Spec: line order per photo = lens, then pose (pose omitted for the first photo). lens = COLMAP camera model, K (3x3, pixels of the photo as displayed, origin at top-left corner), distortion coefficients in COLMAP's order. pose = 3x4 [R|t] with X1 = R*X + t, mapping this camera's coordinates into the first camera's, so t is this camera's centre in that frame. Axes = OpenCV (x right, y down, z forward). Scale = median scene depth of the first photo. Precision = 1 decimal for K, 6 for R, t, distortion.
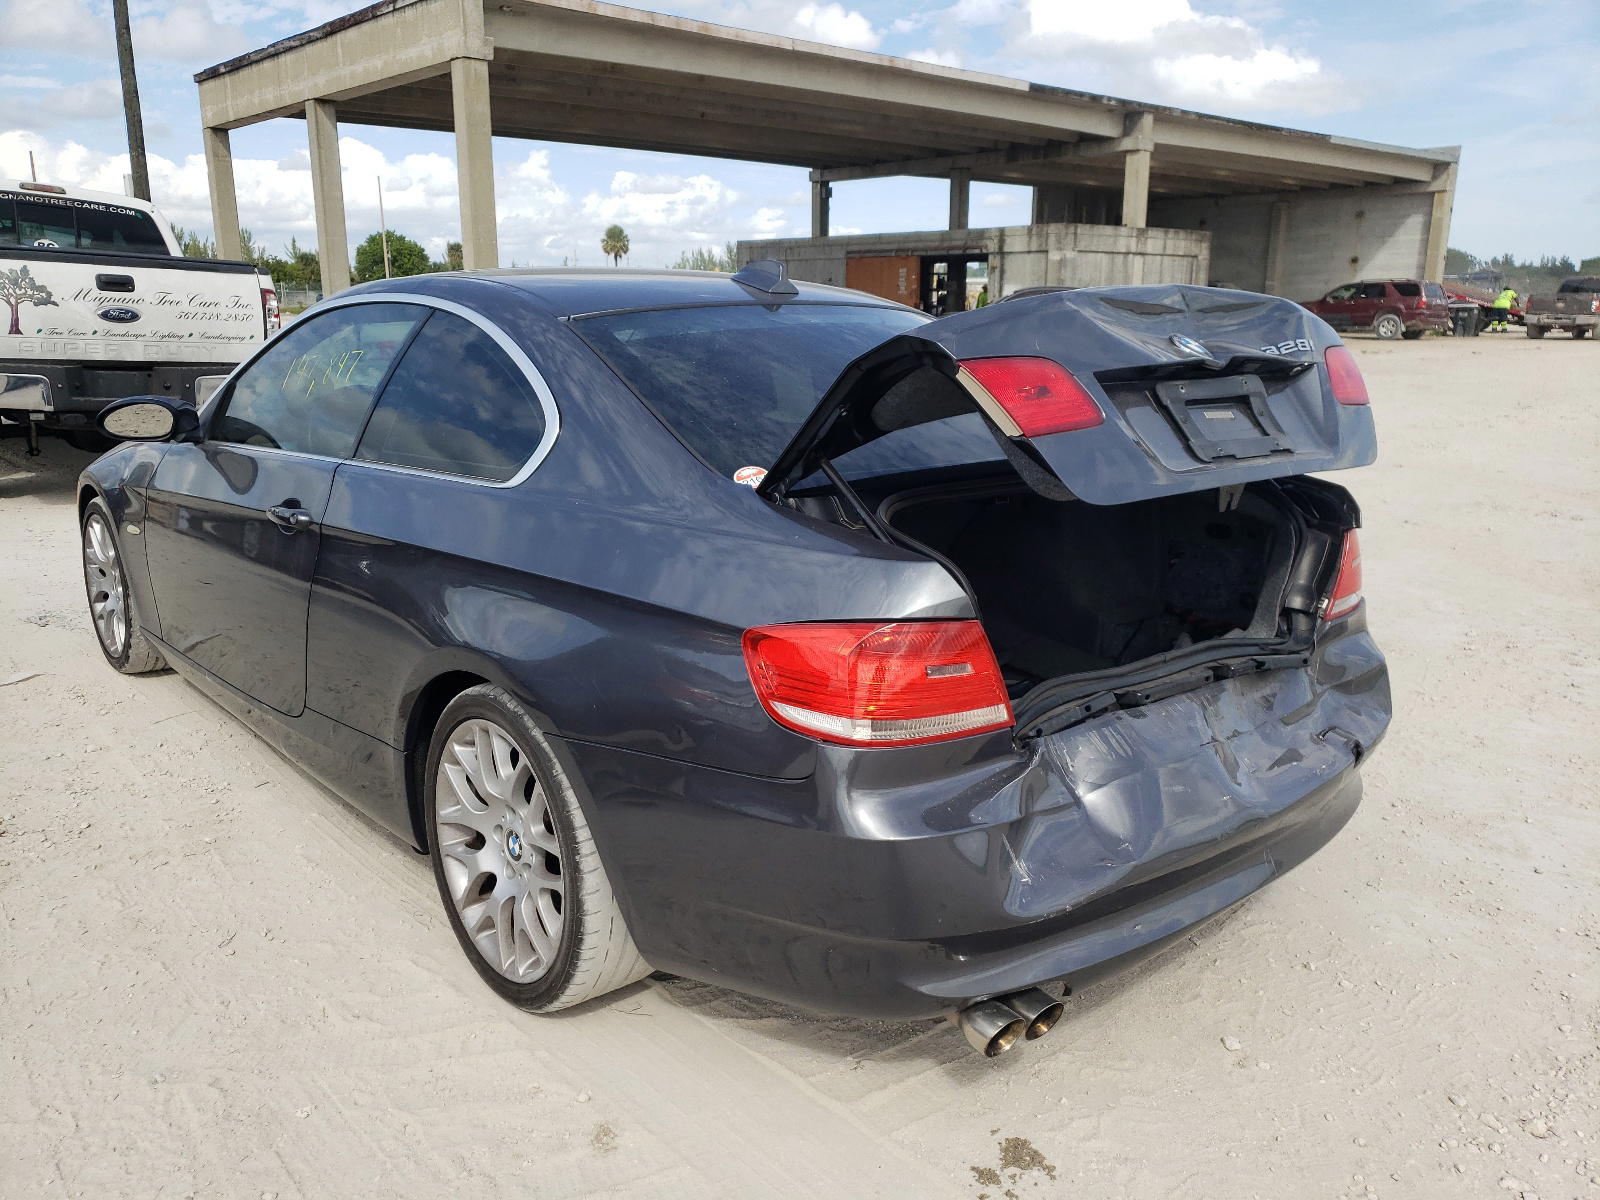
lens RADIAL K [[1239.0, 0, 798.6], [0, 1239.0, 602.1], [0, 0, 1]] dist [0.033857, -0.004692]
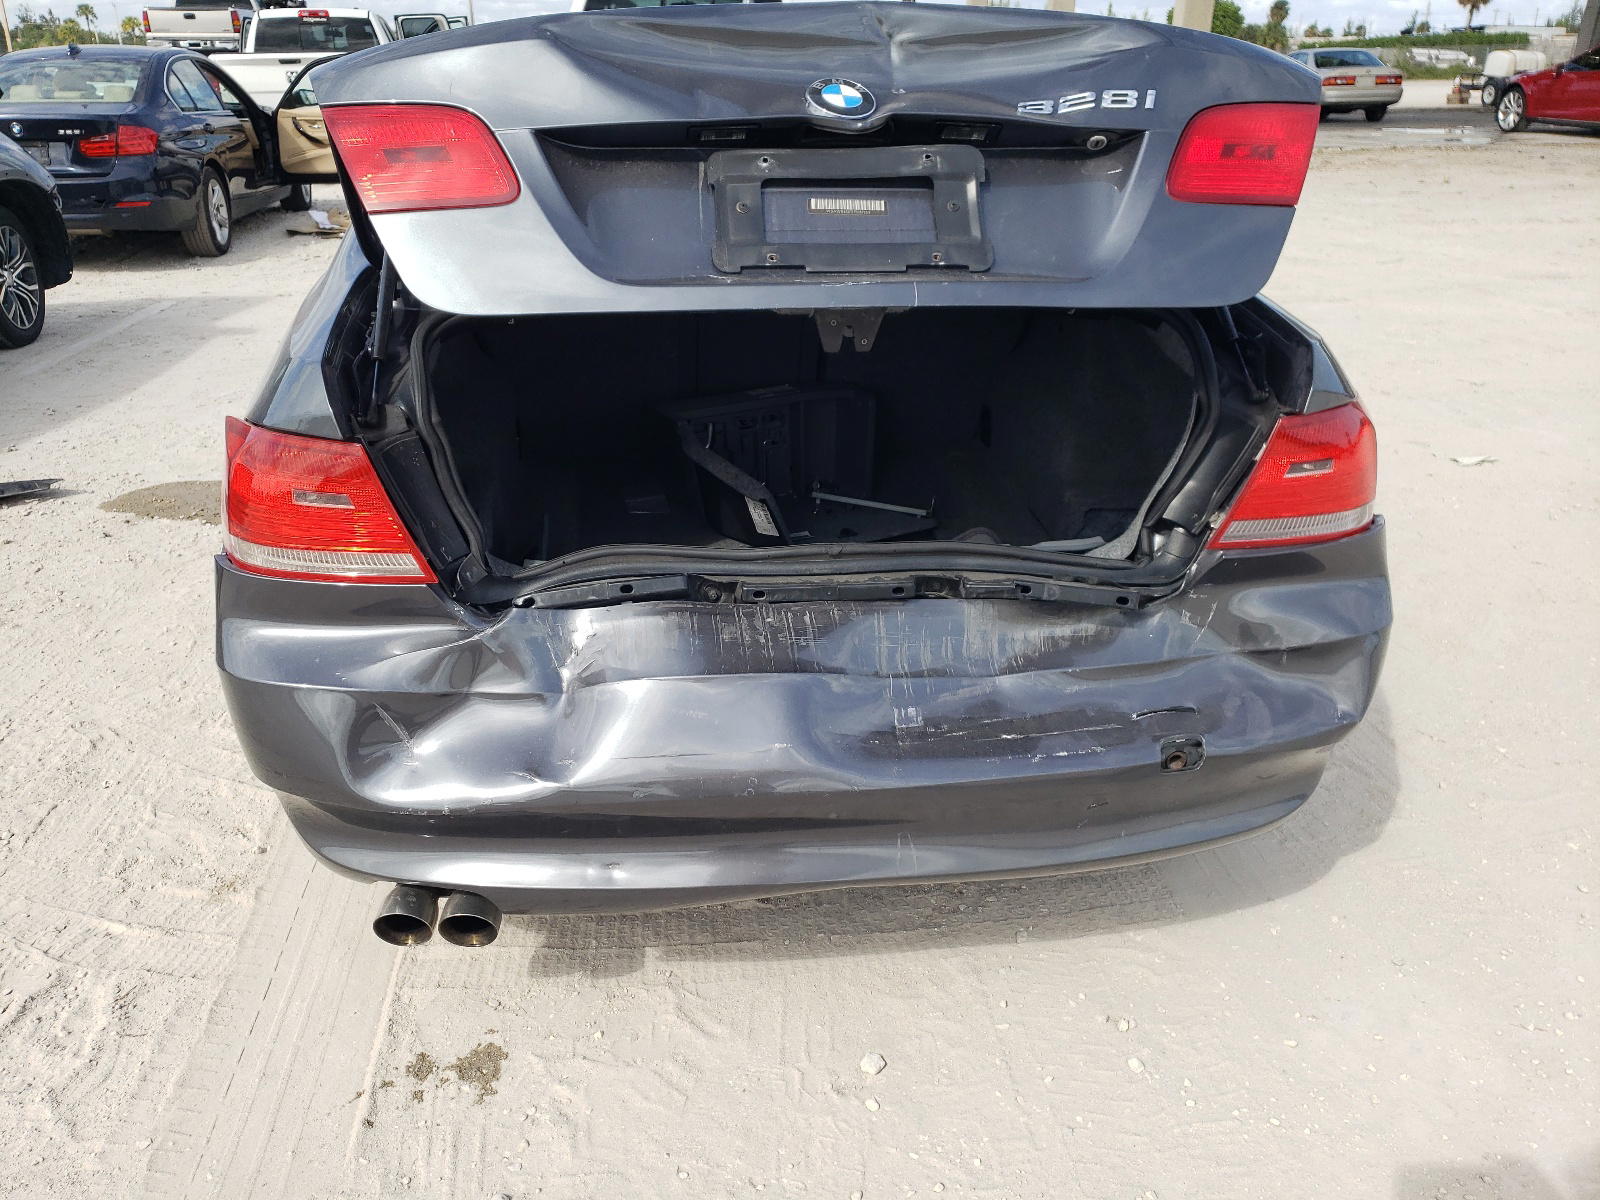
lens RADIAL K [[1239.0, 0, 771.5], [0, 1239.0, 599.8], [0, 0, 1]] dist [0.033857, -0.004692]
pose [[0.821463, 0.216877, -0.527411, 0.190754], [-0.128035, 0.971389, 0.200027, -0.019645], [0.555703, -0.096788, 0.825728, 0.109139]]
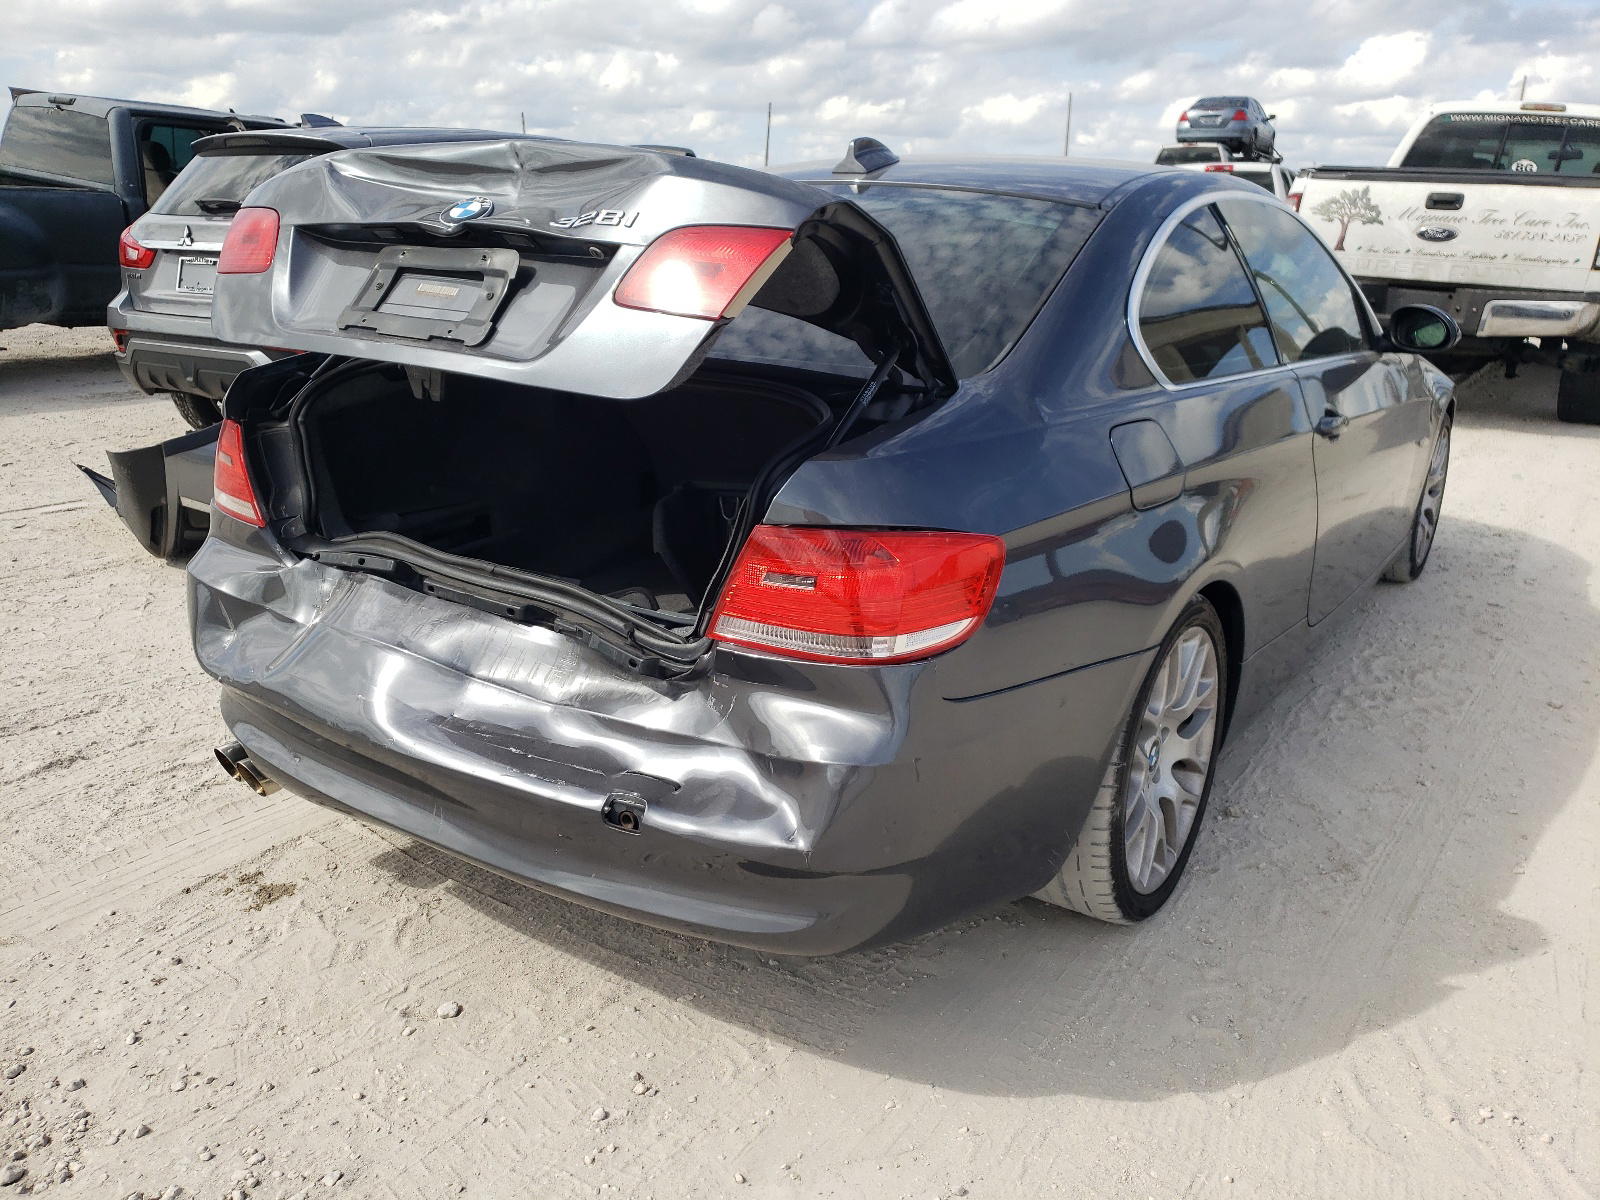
lens RADIAL K [[1239.0, 0, 800.7], [0, 1239.0, 599.2], [0, 0, 1]] dist [0.033857, -0.004692]
pose [[0.261408, 0.285514, -0.922034, 0.344459], [-0.245188, 0.943559, 0.222665, -0.054700], [0.933568, 0.167865, 0.316659, 0.270363]]
